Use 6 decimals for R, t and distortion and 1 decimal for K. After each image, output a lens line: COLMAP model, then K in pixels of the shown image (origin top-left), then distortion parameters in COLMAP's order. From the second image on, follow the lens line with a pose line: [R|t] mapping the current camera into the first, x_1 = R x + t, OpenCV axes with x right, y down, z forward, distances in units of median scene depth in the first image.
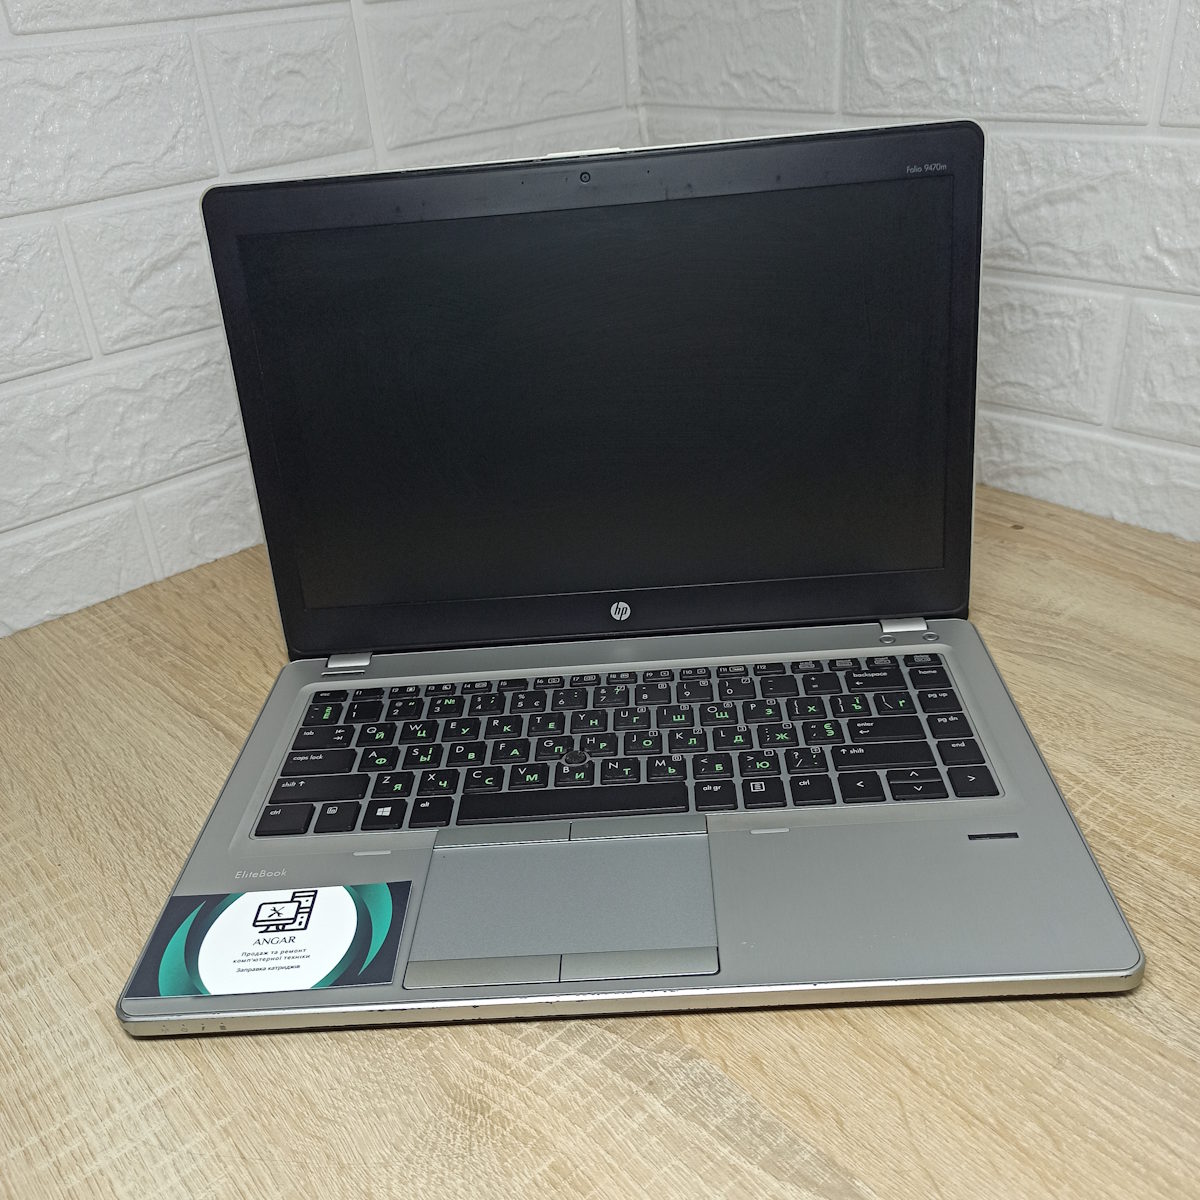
lens RADIAL K [[1402.1, 0, 600.0], [0, 1402.1, 600.0], [0, 0, 1]] dist [0.077390, -0.112721]
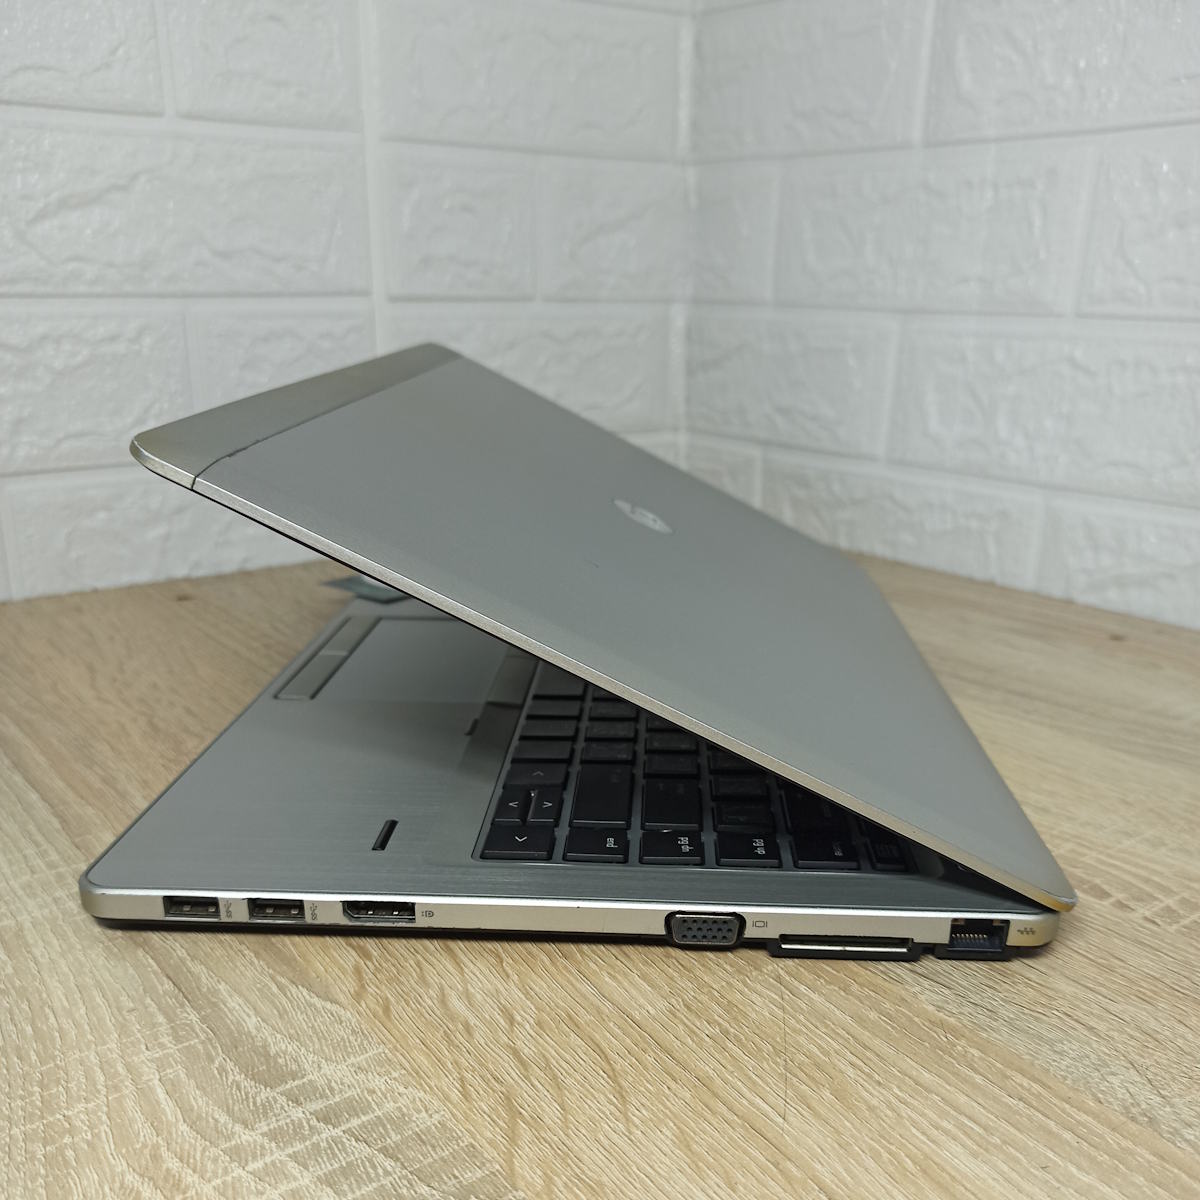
lens RADIAL K [[1340.7, 0, 603.6], [0, 1340.7, 670.2], [0, 0, 1]] dist [0.077984, -0.151503]
pose [[0.992800, 0.108226, -0.051333, 0.097575], [-0.115867, 0.976373, -0.182400, 0.206697], [0.030380, 0.187035, 0.981883, 0.447689]]
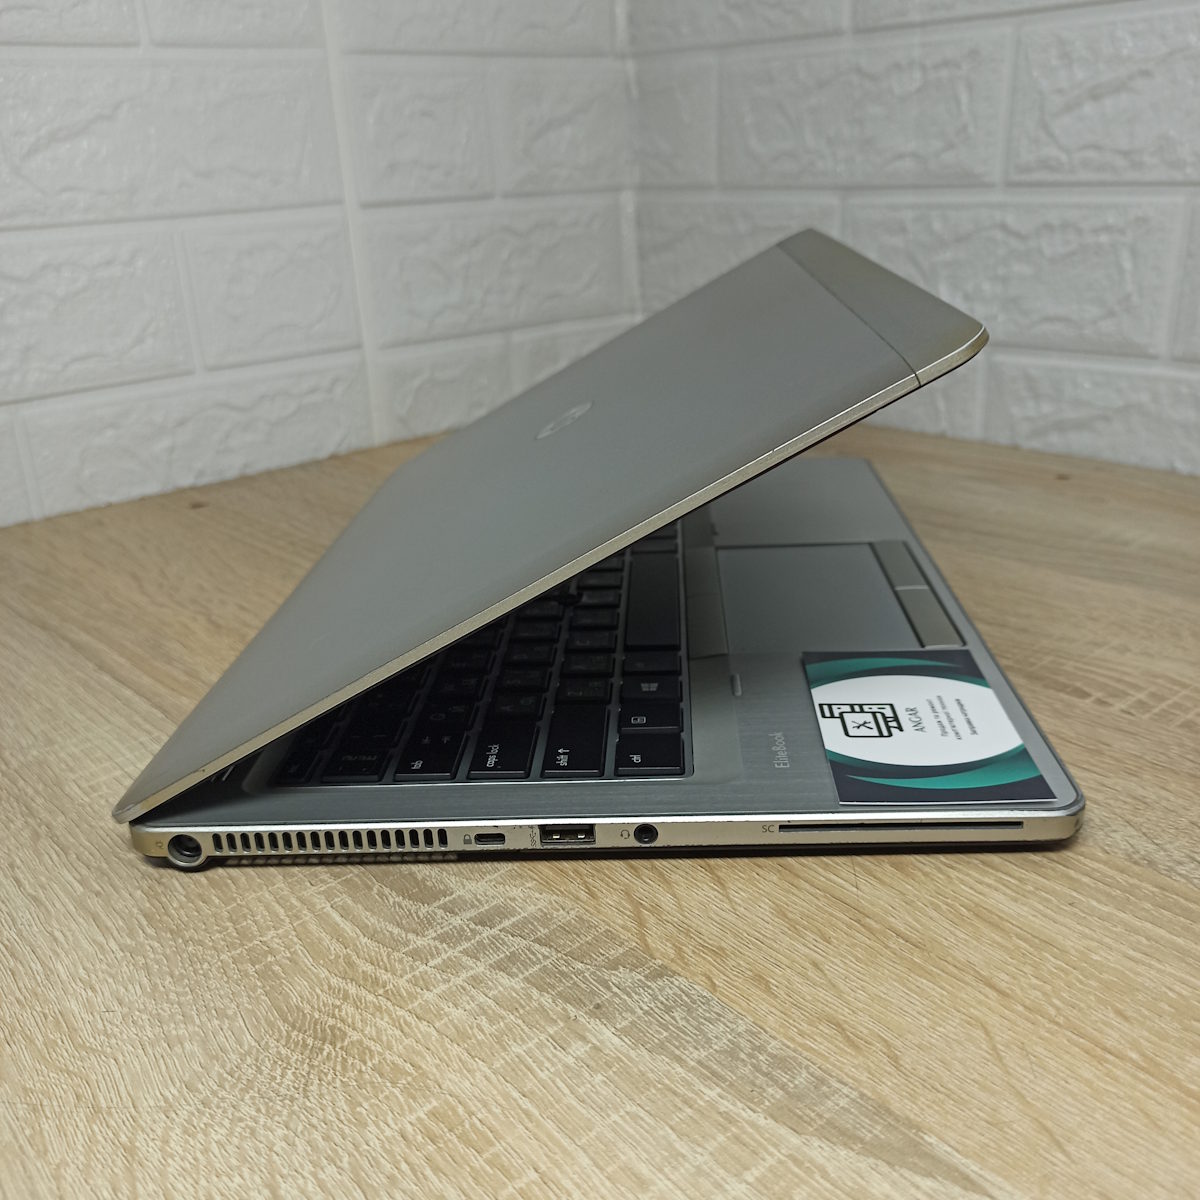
lens RADIAL K [[1354.4, 0, 606.9], [0, 1354.4, 603.3], [0, 0, 1]] dist [0.060184, -0.118384]
pose [[0.999445, 0.030472, 0.013482, 0.024874], [-0.028145, 0.988583, -0.148024, 0.239662], [-0.017839, 0.147562, 0.988892, 0.338480]]
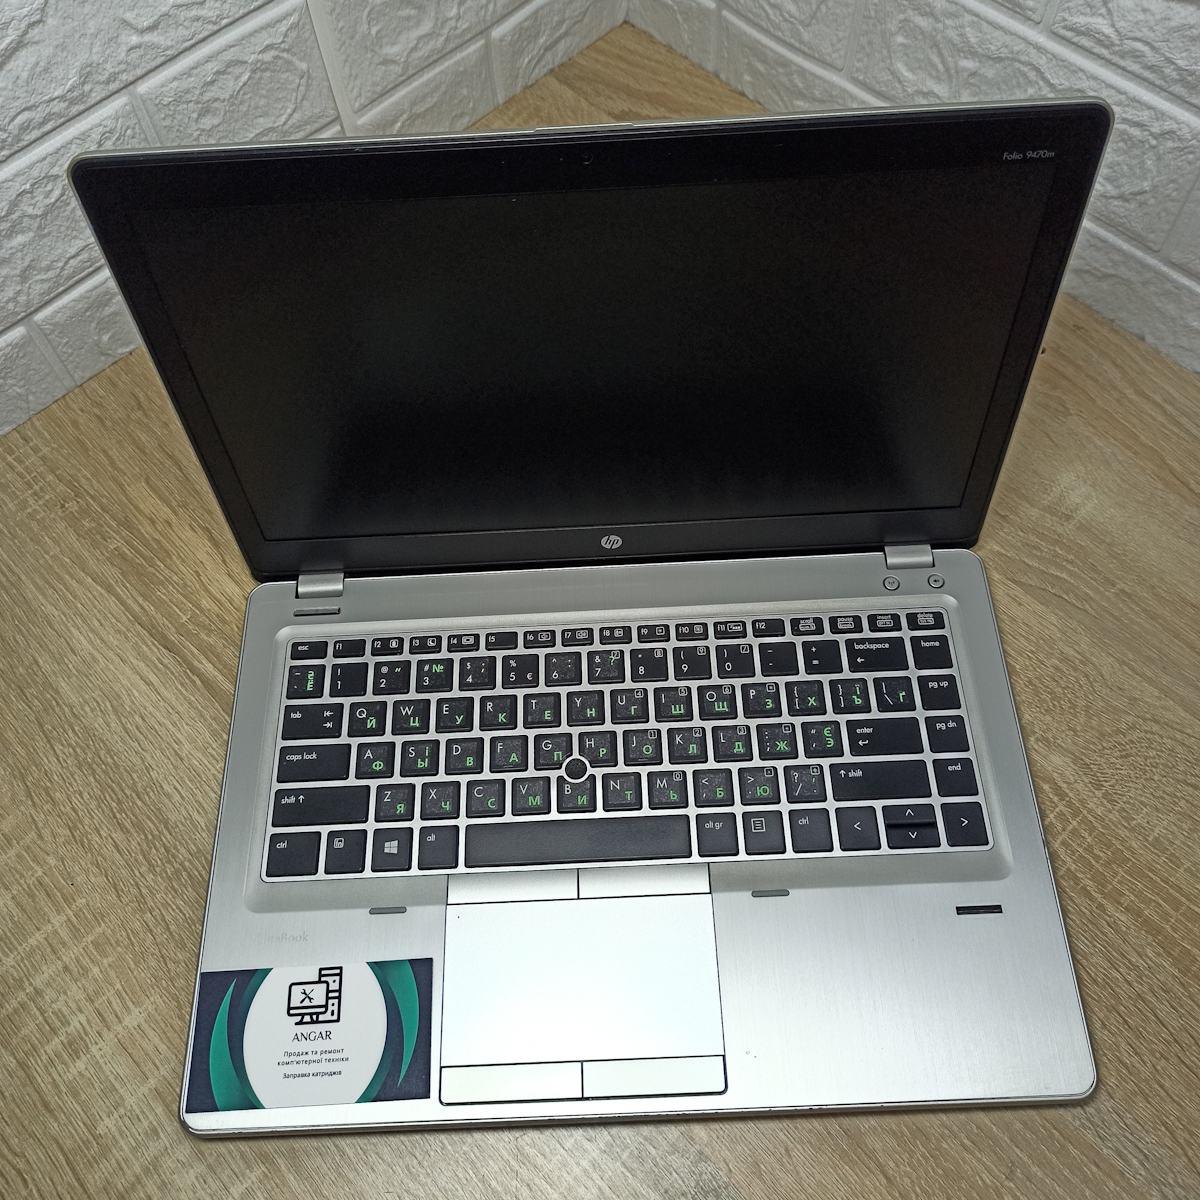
lens RADIAL K [[1382.0, 0, 604.3], [0, 1382.0, 560.9], [0, 0, 1]] dist [0.065997, -0.098469]
pose [[0.997068, -0.029164, 0.070743, -0.077333], [-0.016624, 0.819880, 0.572293, -0.707878], [-0.074691, -0.571791, 0.816992, 0.343039]]
